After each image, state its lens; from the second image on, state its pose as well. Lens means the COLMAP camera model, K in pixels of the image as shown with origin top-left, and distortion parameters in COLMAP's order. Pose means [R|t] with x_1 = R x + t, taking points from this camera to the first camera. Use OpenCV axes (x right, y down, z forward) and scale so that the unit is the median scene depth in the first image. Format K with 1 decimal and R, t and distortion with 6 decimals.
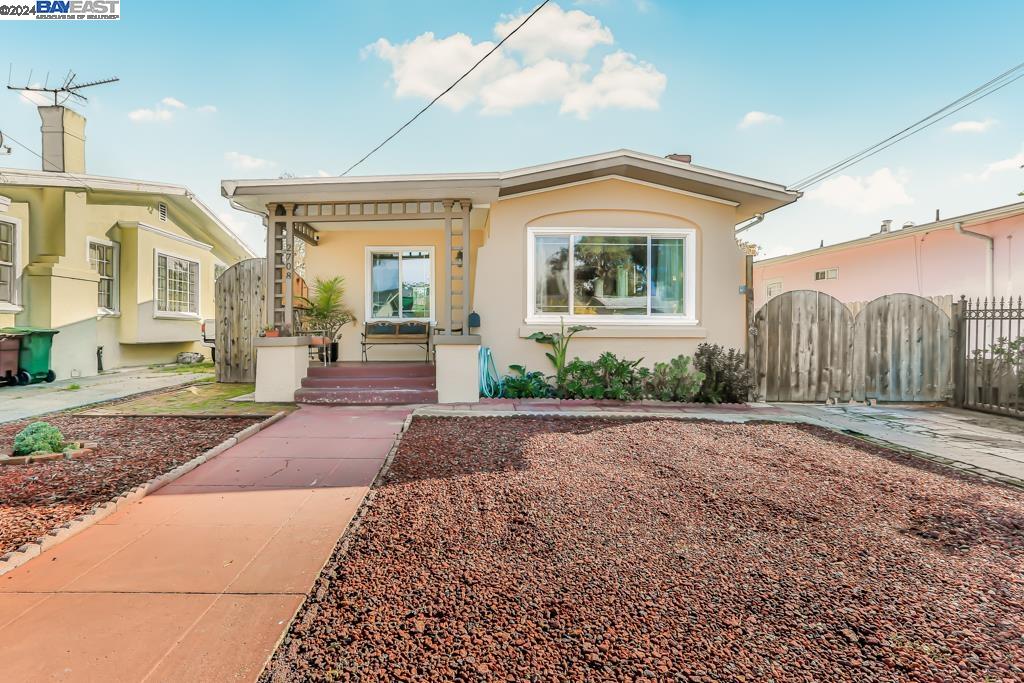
lens RADIAL K [[471.2, 0, 488.2], [0, 471.2, 326.6], [0, 0, 1]] dist [-0.016027, 0.004685]
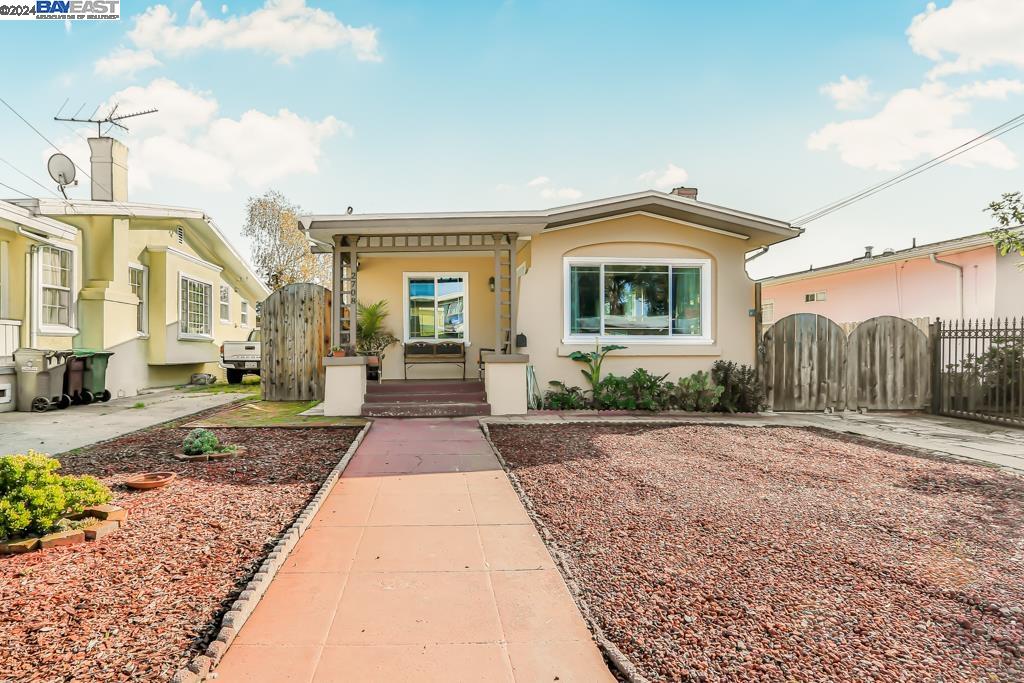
lens RADIAL K [[471.2, 0, 502.4], [0, 471.2, 343.6], [0, 0, 1]] dist [-0.016027, 0.004685]
pose [[0.998942, -0.004622, 0.045746, -0.115692], [0.004904, 0.999970, -0.006054, -0.000486], [-0.045717, 0.006272, 0.998935, -0.108324]]
